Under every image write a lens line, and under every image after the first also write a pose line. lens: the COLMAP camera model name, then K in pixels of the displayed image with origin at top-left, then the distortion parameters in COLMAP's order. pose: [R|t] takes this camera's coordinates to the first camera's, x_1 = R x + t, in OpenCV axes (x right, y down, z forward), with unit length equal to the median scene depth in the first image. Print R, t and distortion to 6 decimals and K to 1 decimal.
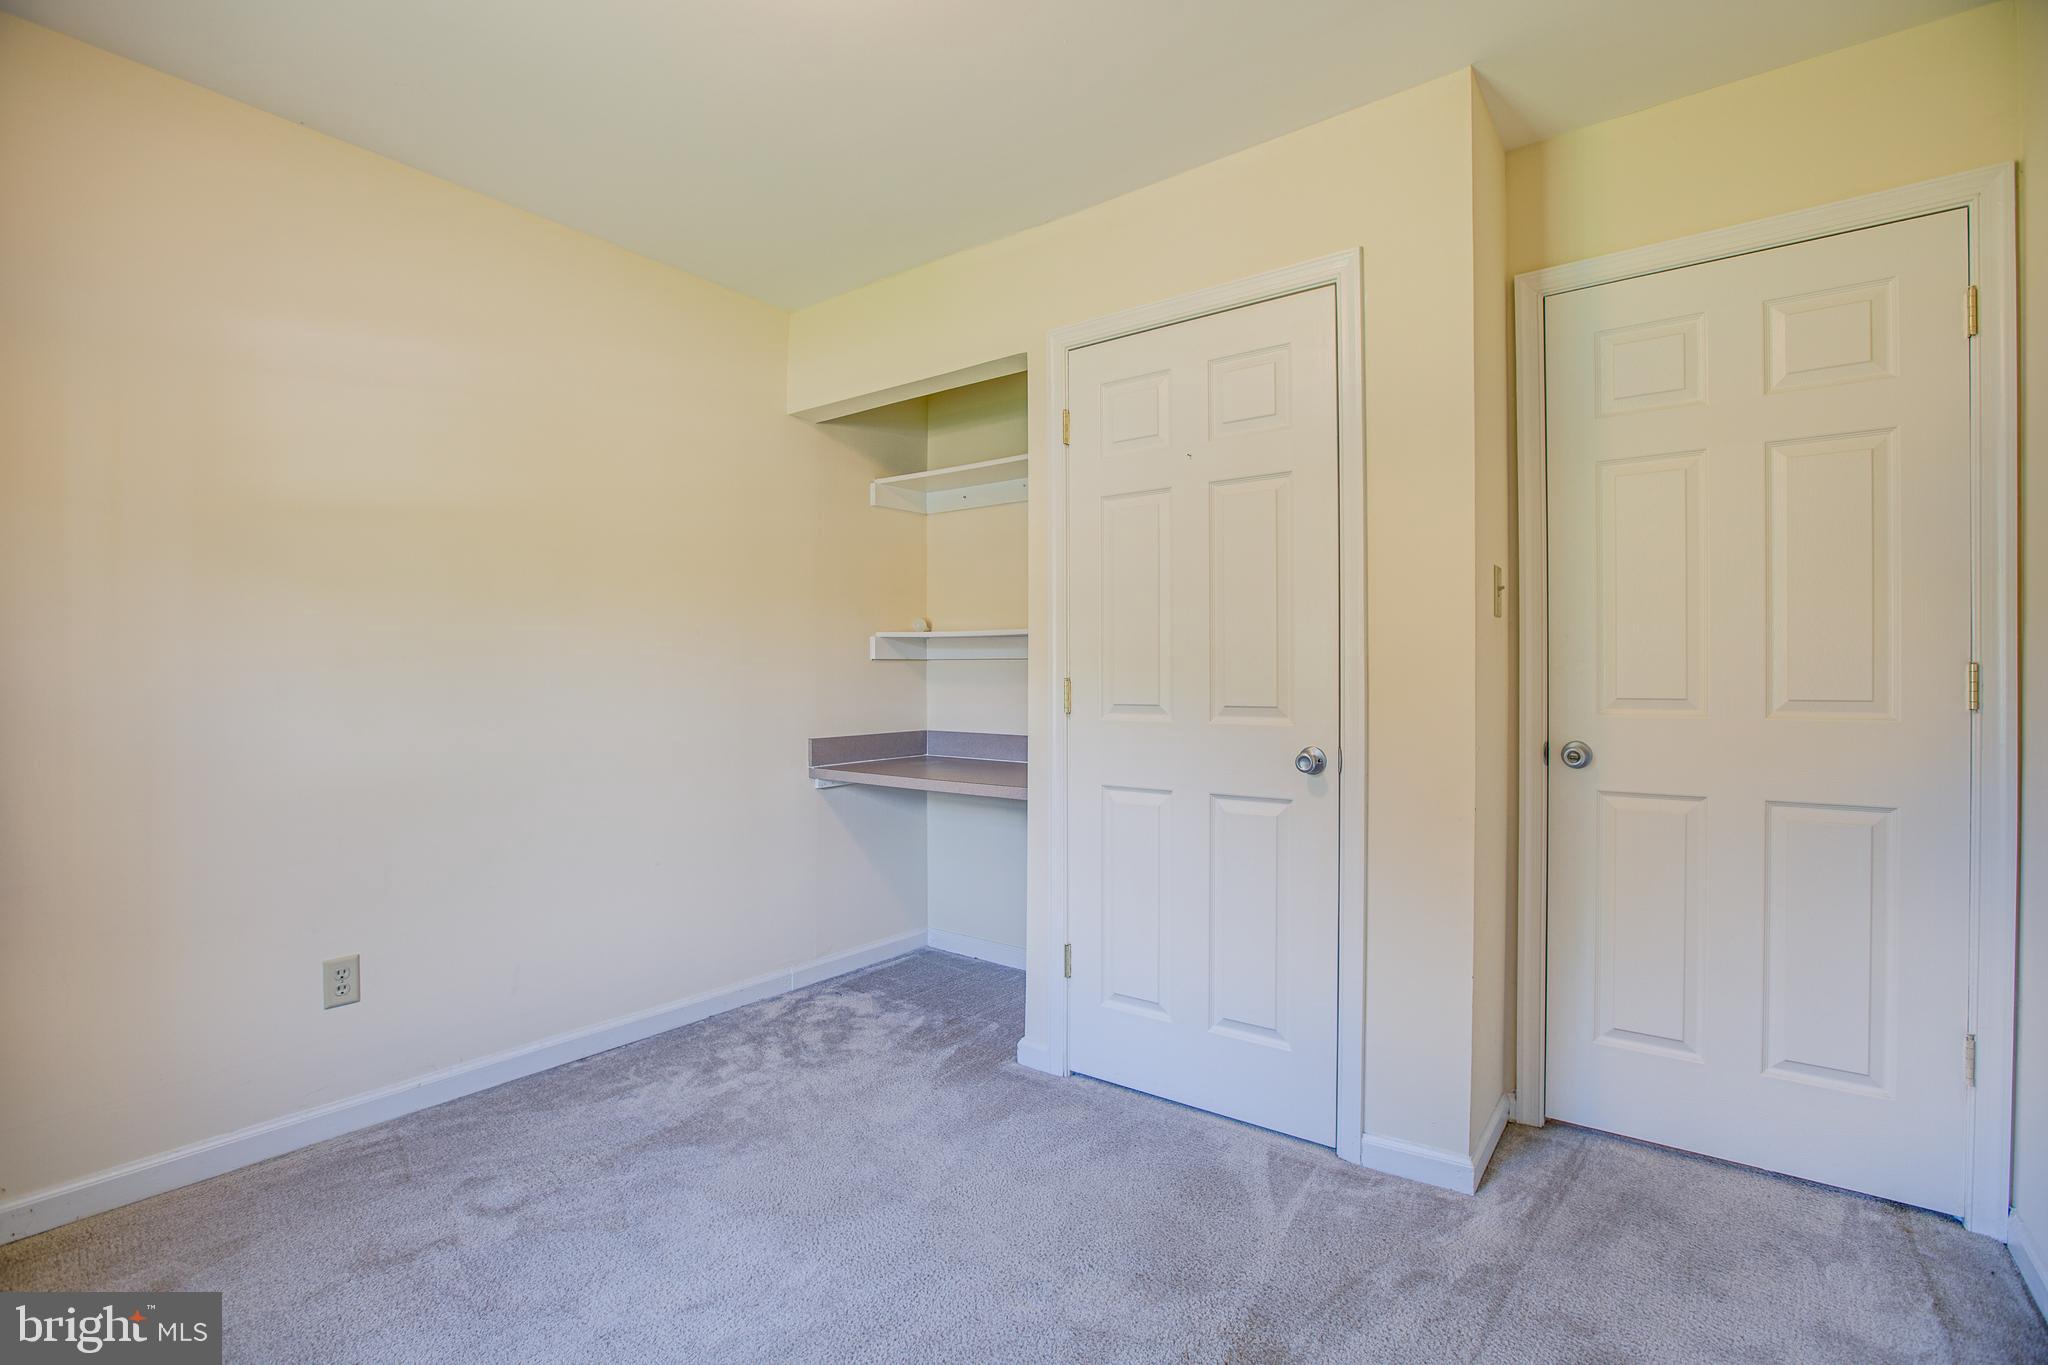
lens RADIAL K [[946.1, 0, 1014.2], [0, 946.1, 677.8], [0, 0, 1]] dist [-0.047396, 0.015465]
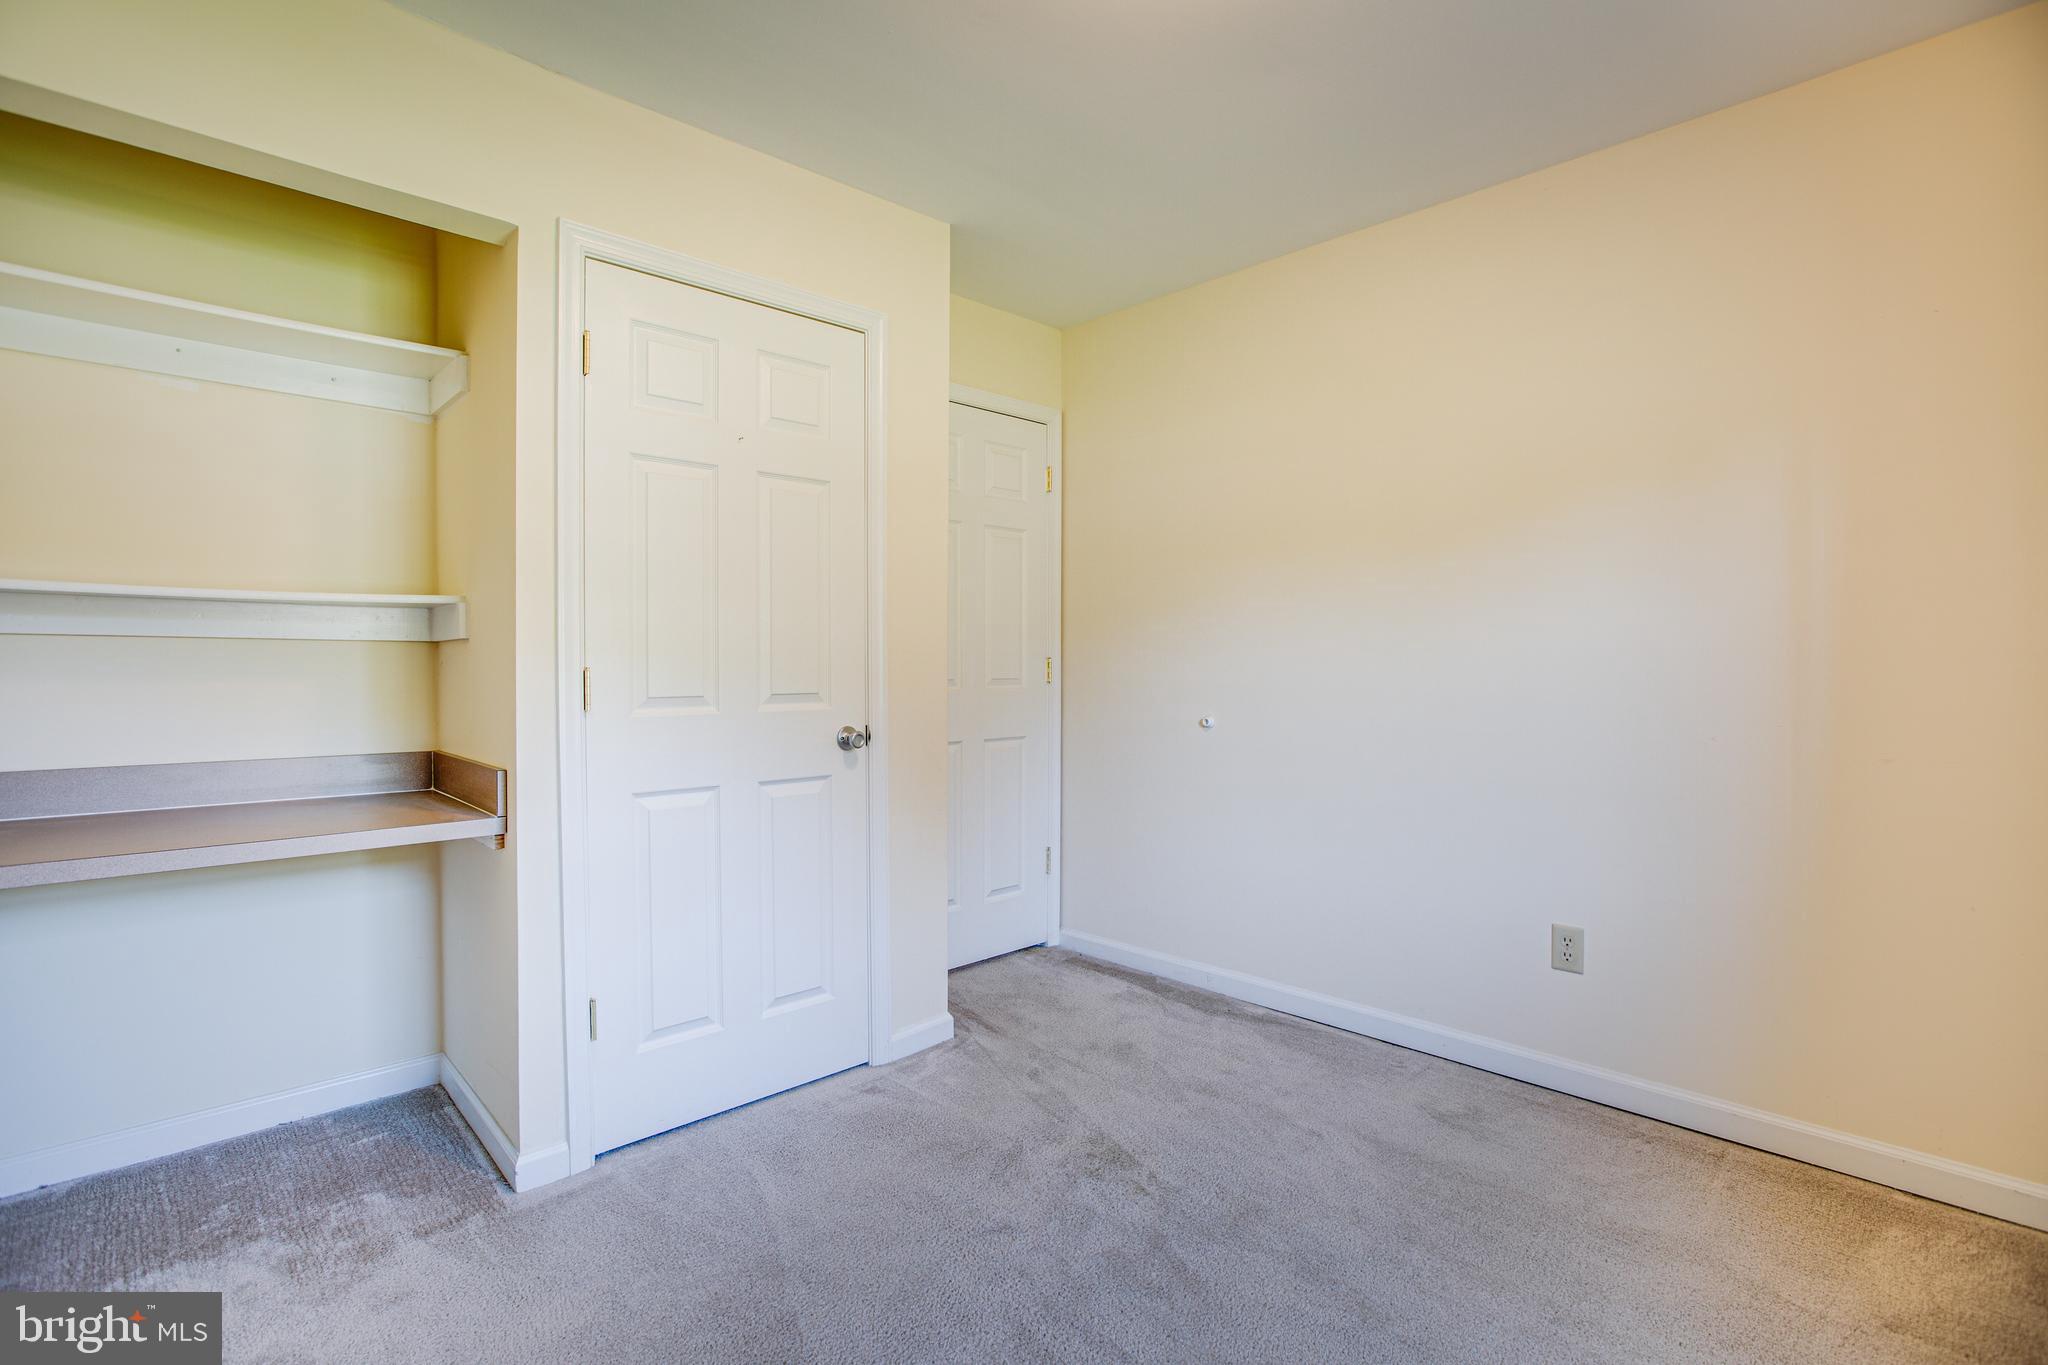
lens RADIAL K [[946.1, 0, 1014.2], [0, 946.1, 677.8], [0, 0, 1]] dist [-0.047396, 0.015465]
pose [[0.155964, -0.011498, 0.987696, -0.781557], [0.004329, 0.999931, 0.010957, 0.002168], [-0.987753, 0.002567, 0.156003, 0.608658]]
